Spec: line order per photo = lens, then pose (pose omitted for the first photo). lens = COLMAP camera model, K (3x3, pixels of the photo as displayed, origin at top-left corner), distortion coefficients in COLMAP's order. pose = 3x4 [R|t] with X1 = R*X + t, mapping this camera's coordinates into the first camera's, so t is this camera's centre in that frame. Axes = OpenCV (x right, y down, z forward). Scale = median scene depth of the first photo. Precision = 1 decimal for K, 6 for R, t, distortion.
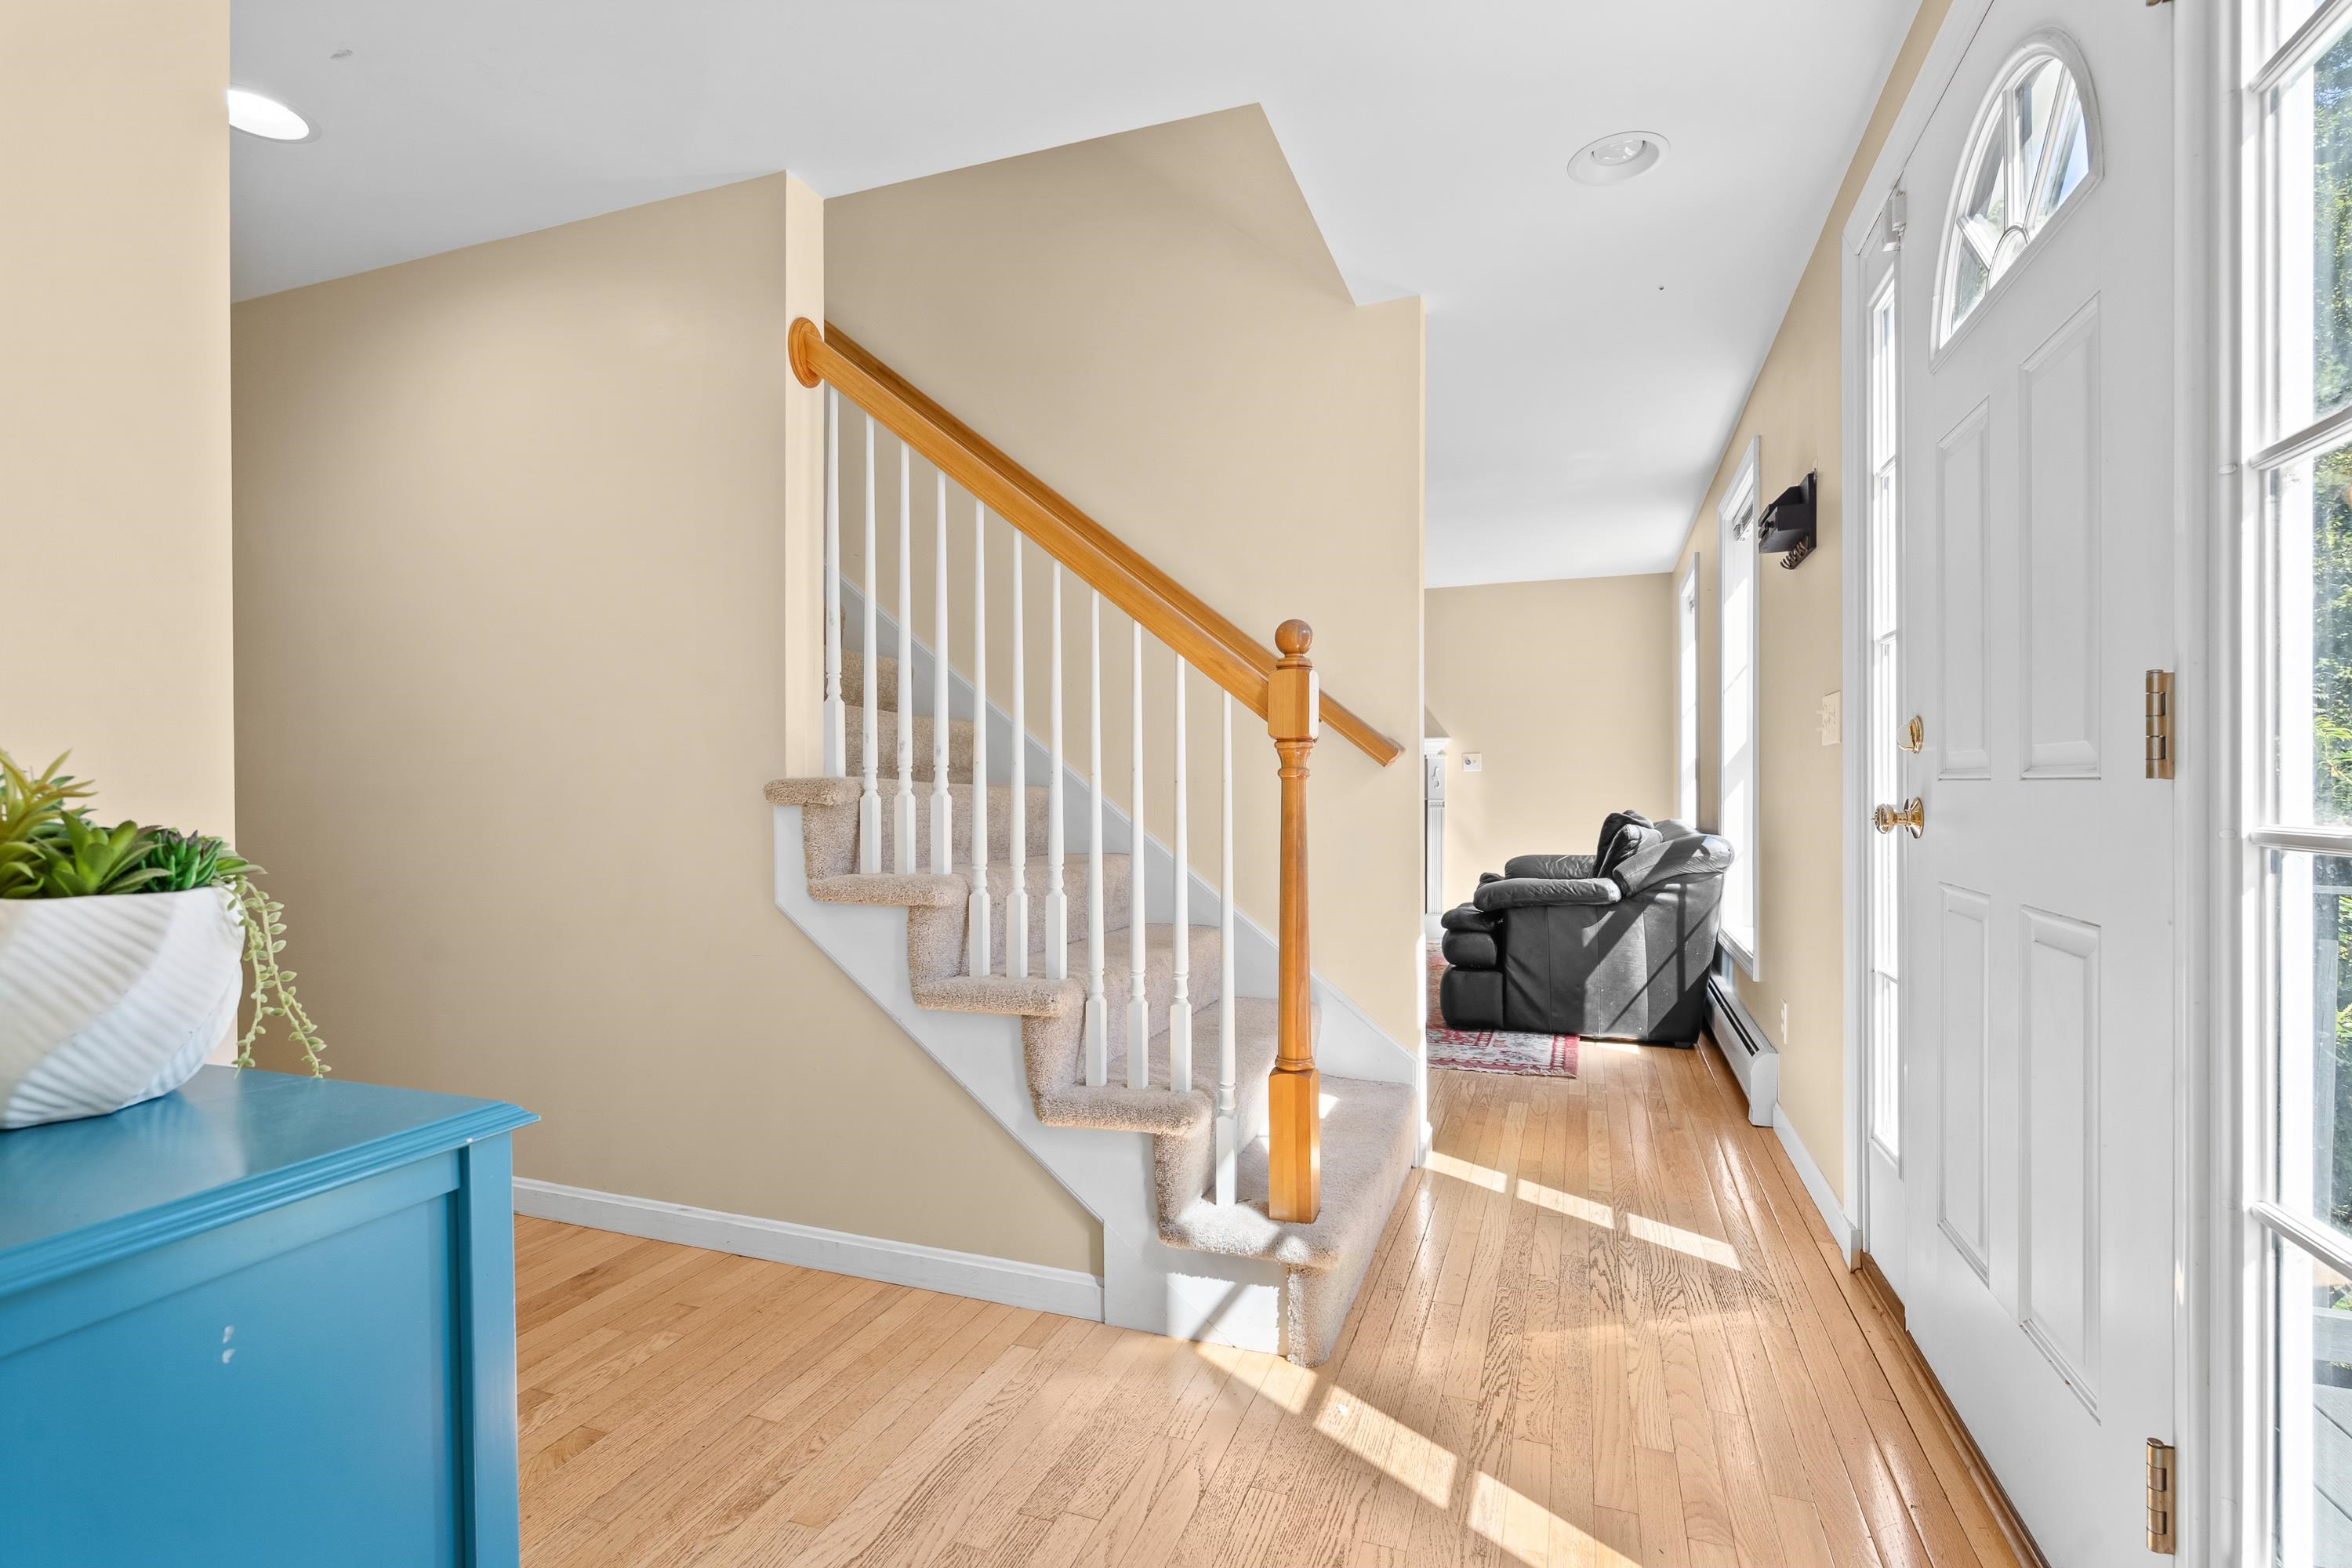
lens RADIAL K [[1097.5, 0, 1168.9], [0, 1097.5, 789.5], [0, 0, 1]] dist [-0.000007, 0.000726]
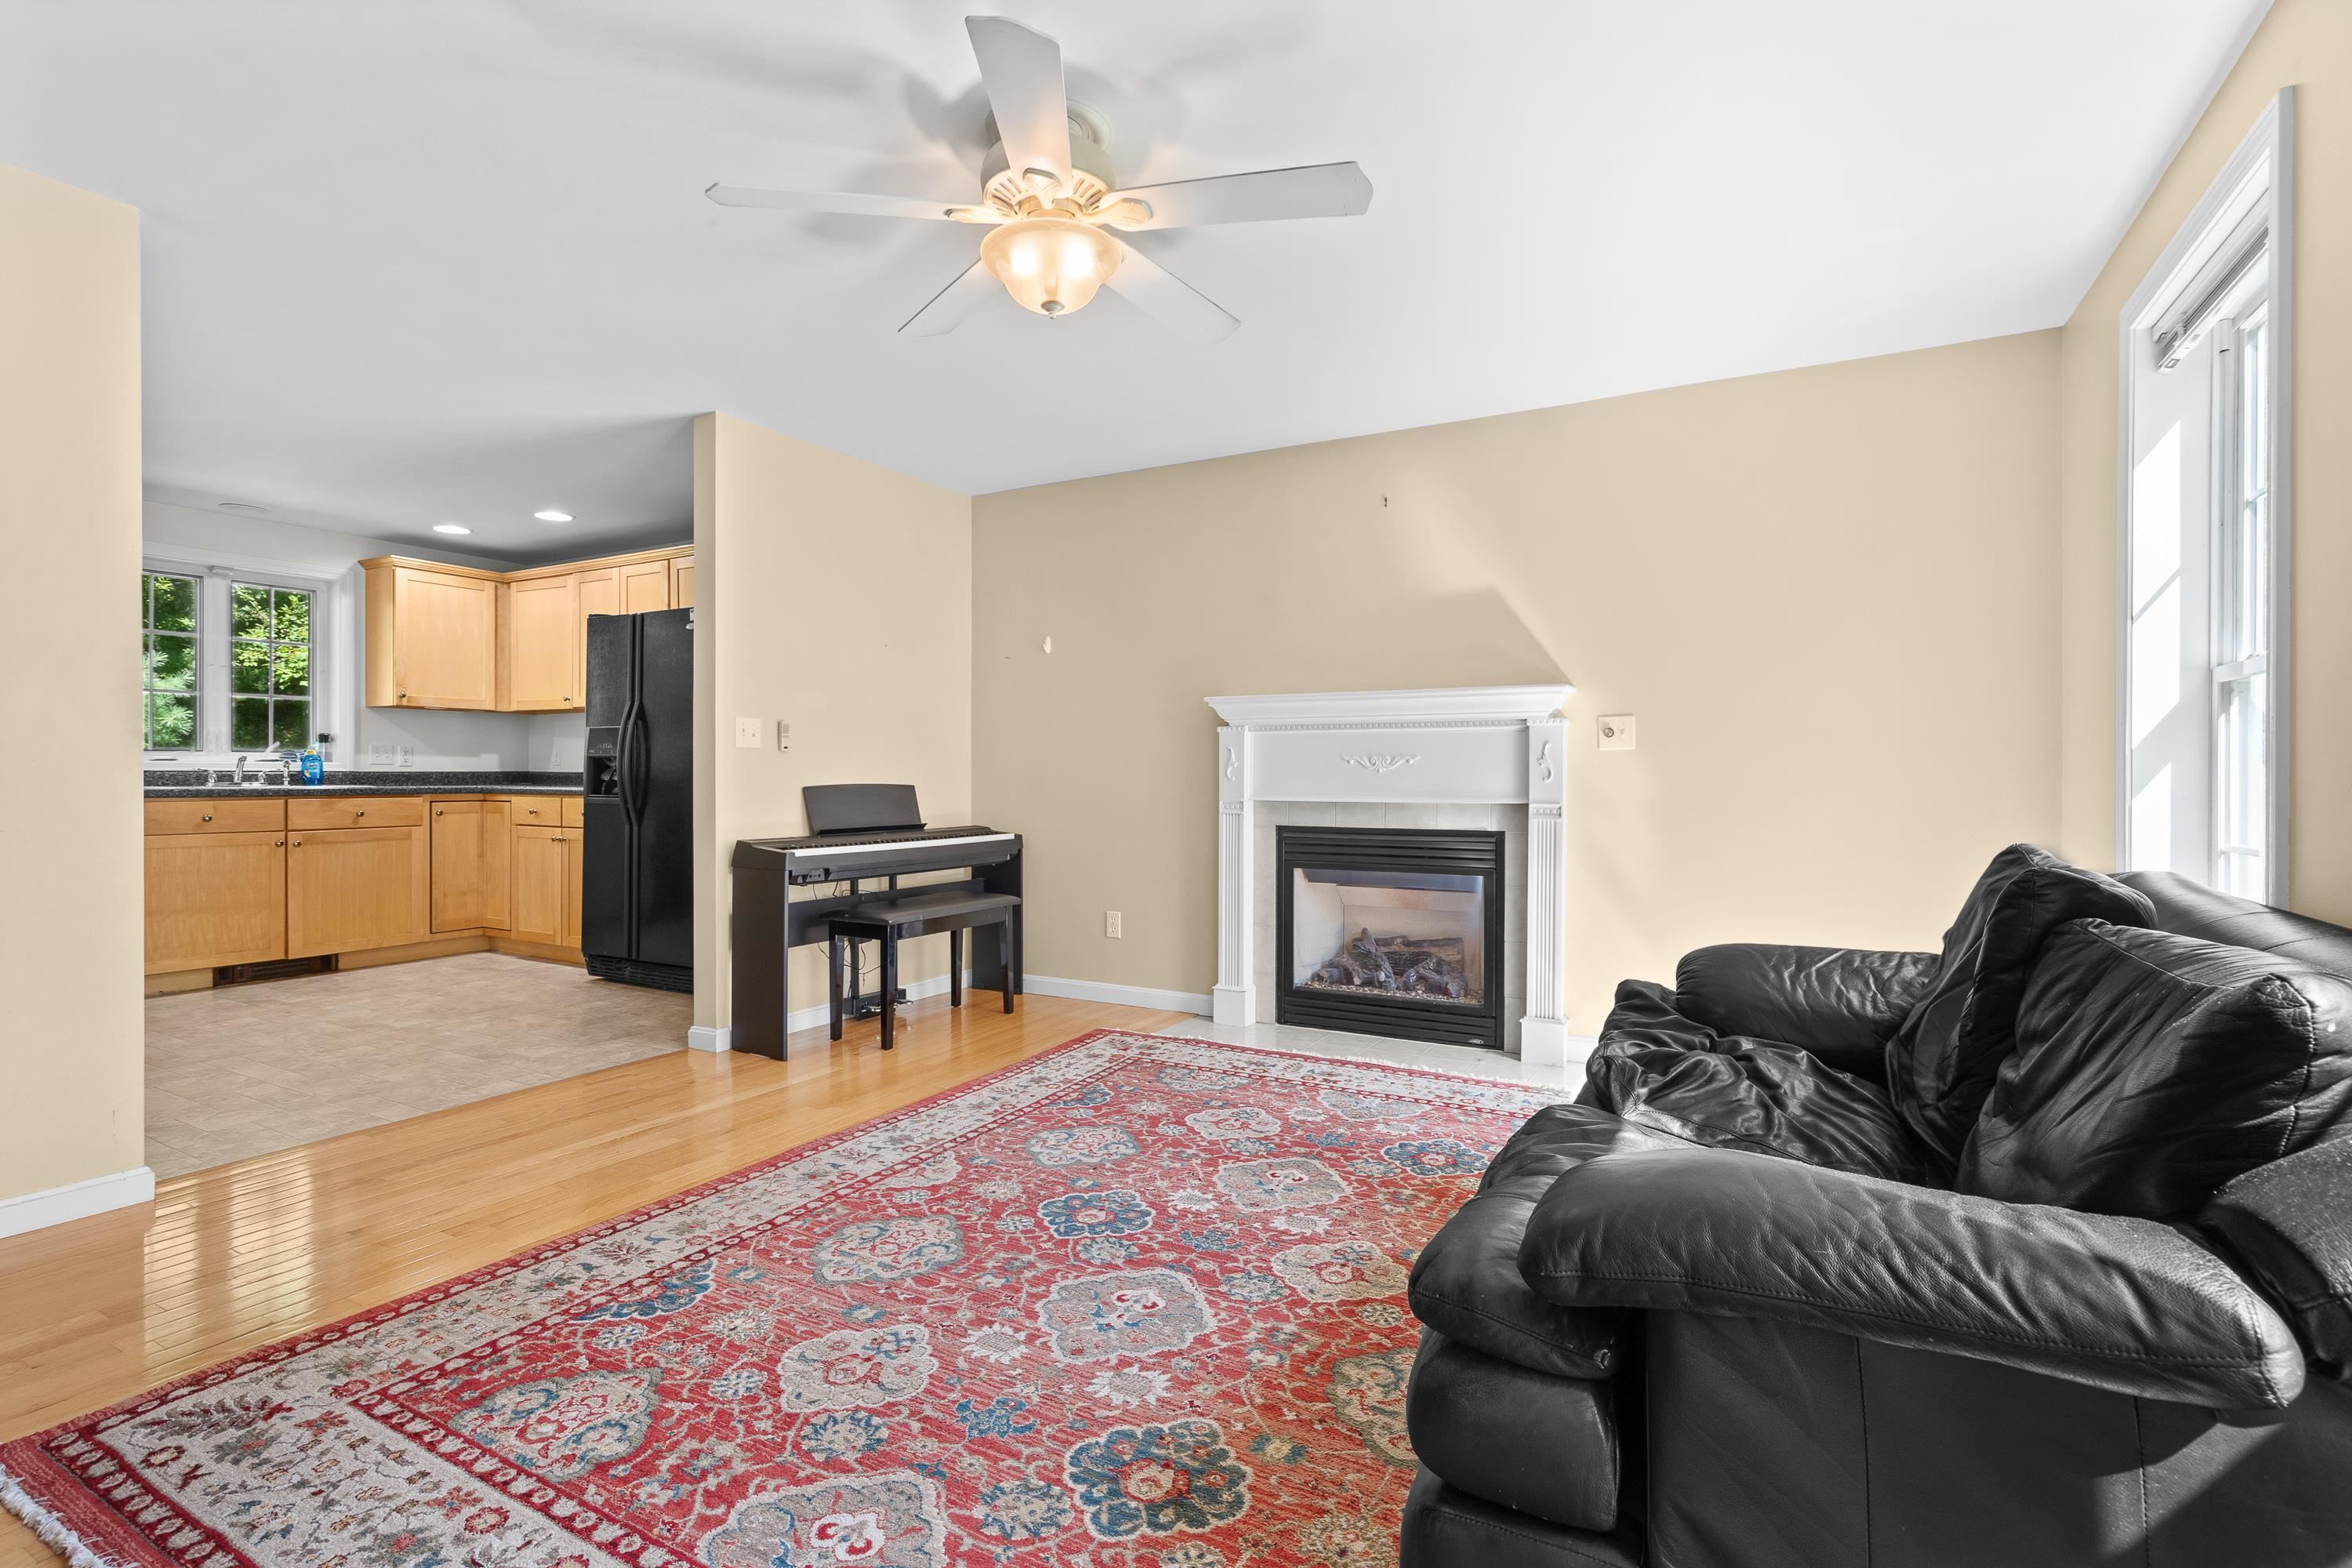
lens RADIAL K [[1068.7, 0, 1176.0], [0, 1068.7, 784.0], [0, 0, 1]] dist [0.001267, 0.000318]
pose [[0.988790, 0.006477, -0.149174, 0.188306], [-0.005594, 0.999964, 0.006340, -0.002597], [0.149210, -0.005435, 0.988791, 0.602974]]
